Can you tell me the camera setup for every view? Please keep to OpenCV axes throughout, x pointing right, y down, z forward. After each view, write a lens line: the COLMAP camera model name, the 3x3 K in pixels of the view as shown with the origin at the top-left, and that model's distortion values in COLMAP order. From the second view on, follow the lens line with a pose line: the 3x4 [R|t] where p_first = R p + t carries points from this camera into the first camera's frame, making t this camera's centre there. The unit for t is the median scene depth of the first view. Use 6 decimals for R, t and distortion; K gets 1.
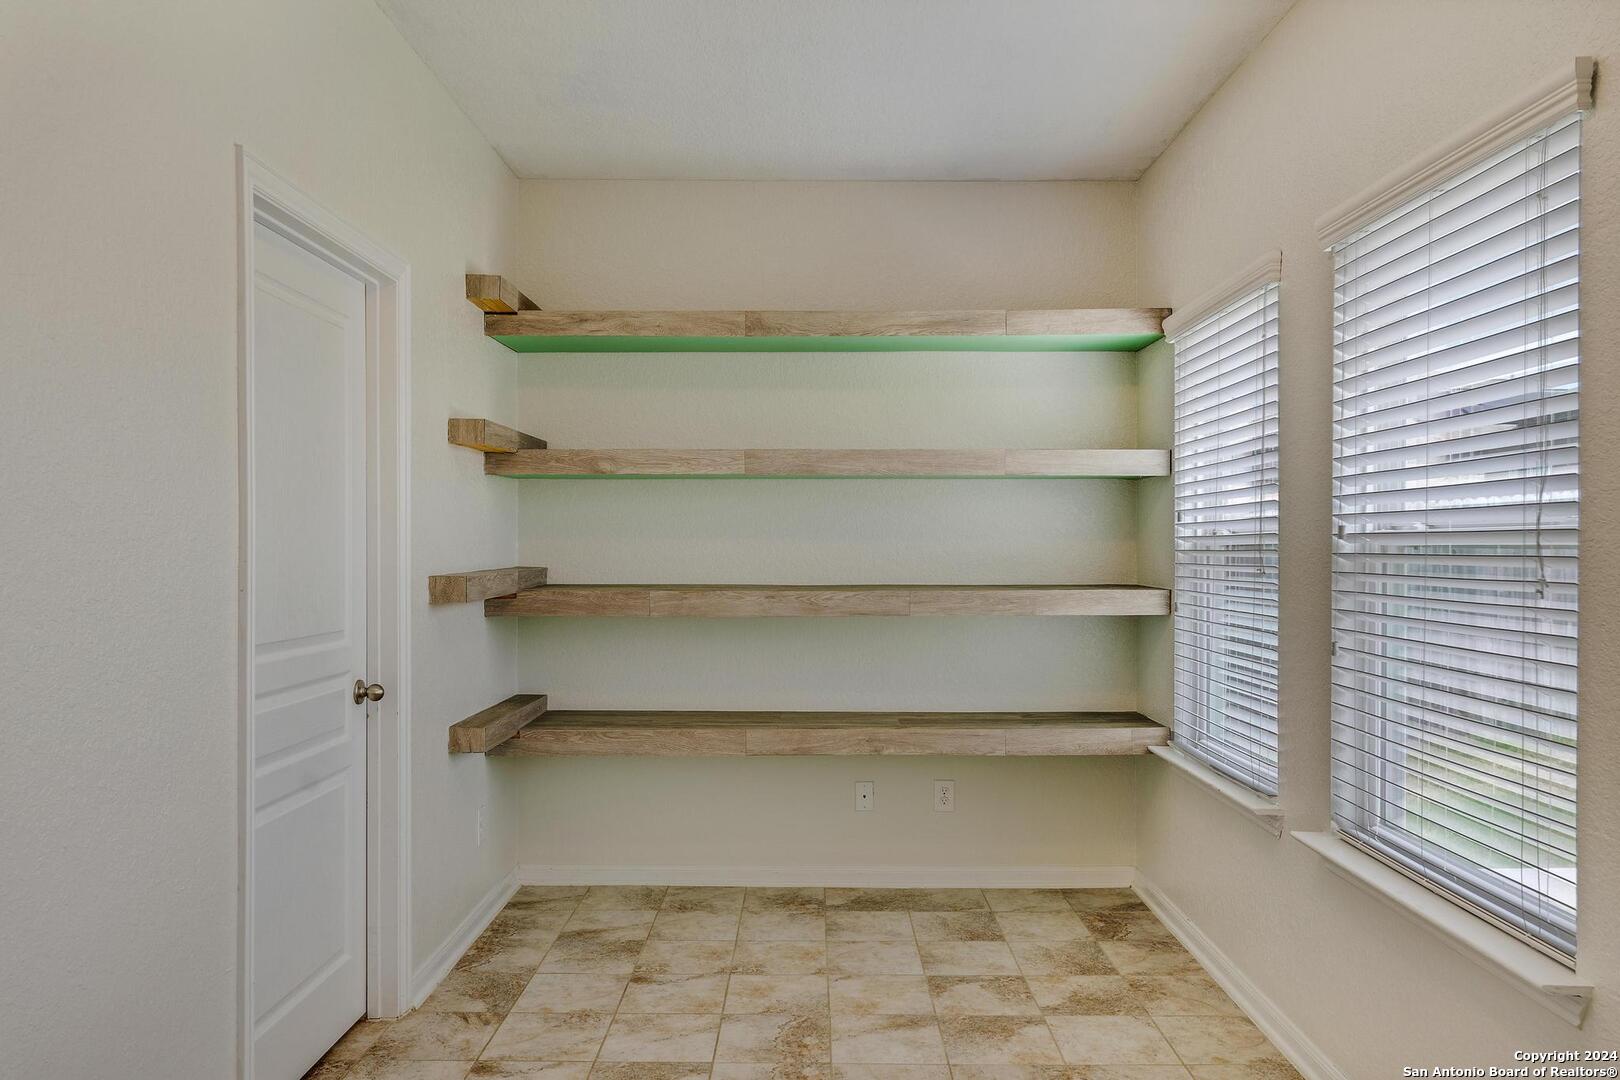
lens RADIAL K [[1142.9, 0, 809.2], [0, 1142.9, 547.6], [0, 0, 1]] dist [-0.001918, 0.000116]
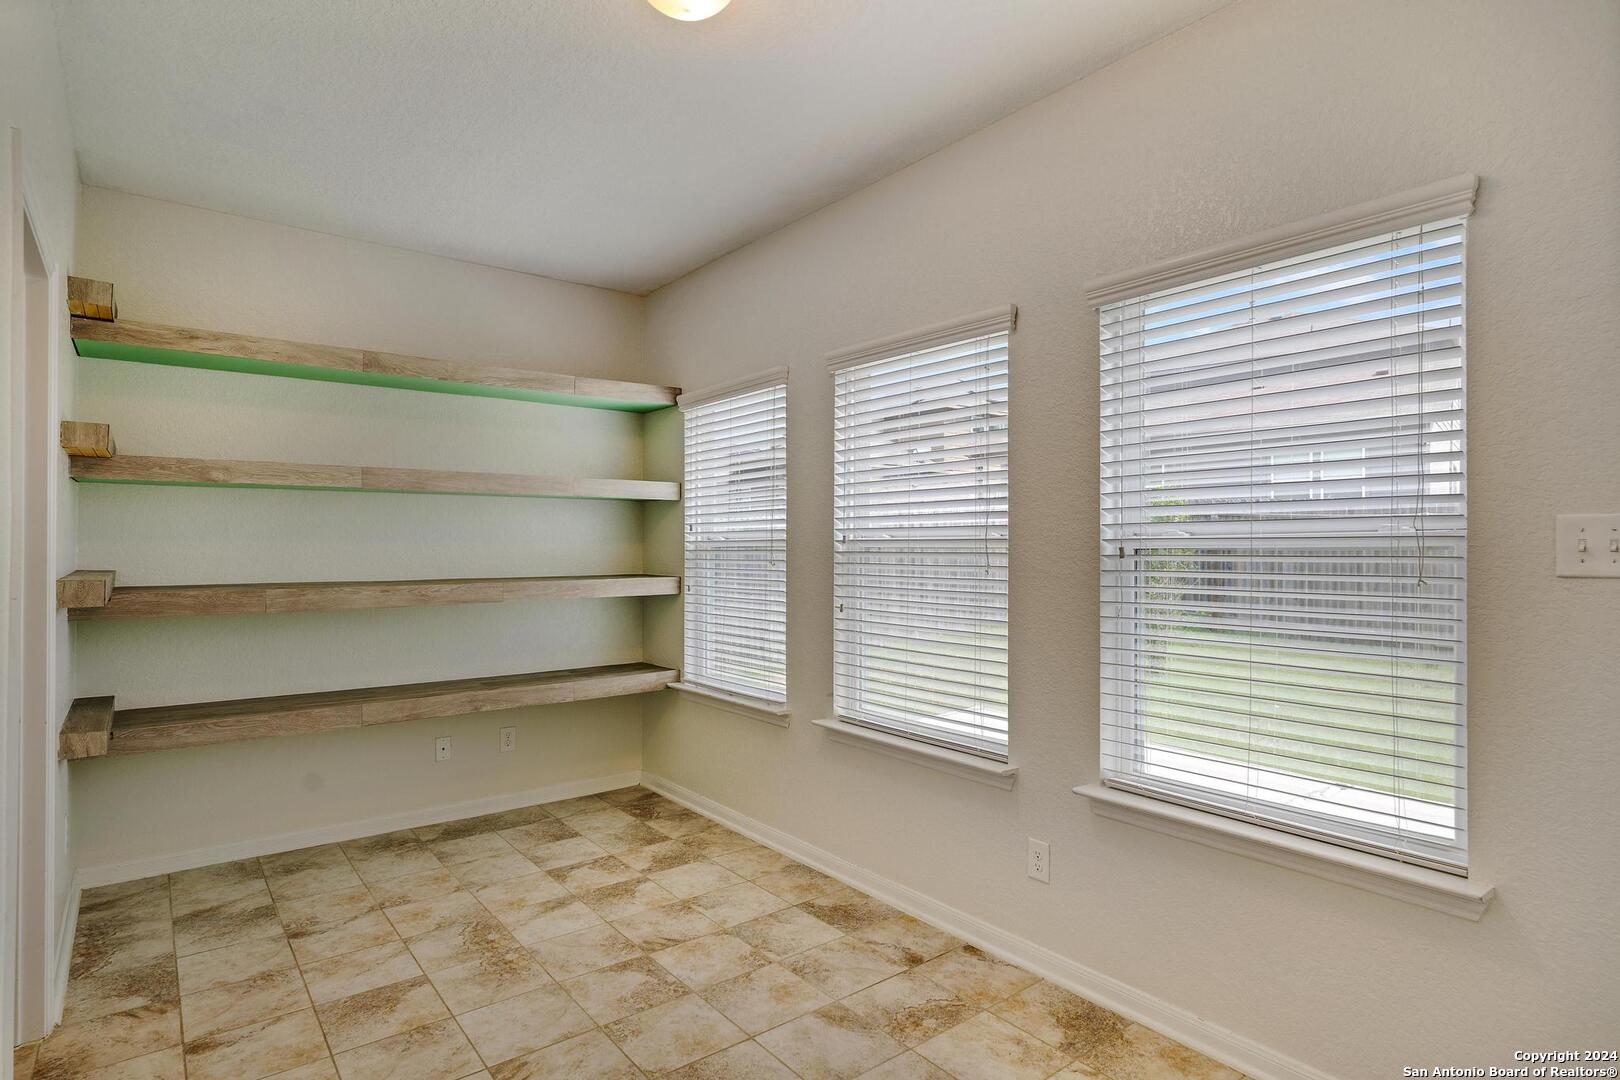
lens RADIAL K [[849.9, 0, 809.7], [0, 849.9, 536.6], [0, 0, 1]] dist [-0.000826, -0.001123]
pose [[0.785041, 0.004617, 0.619427, -0.236922], [0.003300, 0.999927, -0.011635, -0.002005], [-0.619435, 0.011178, 0.784968, 0.024395]]
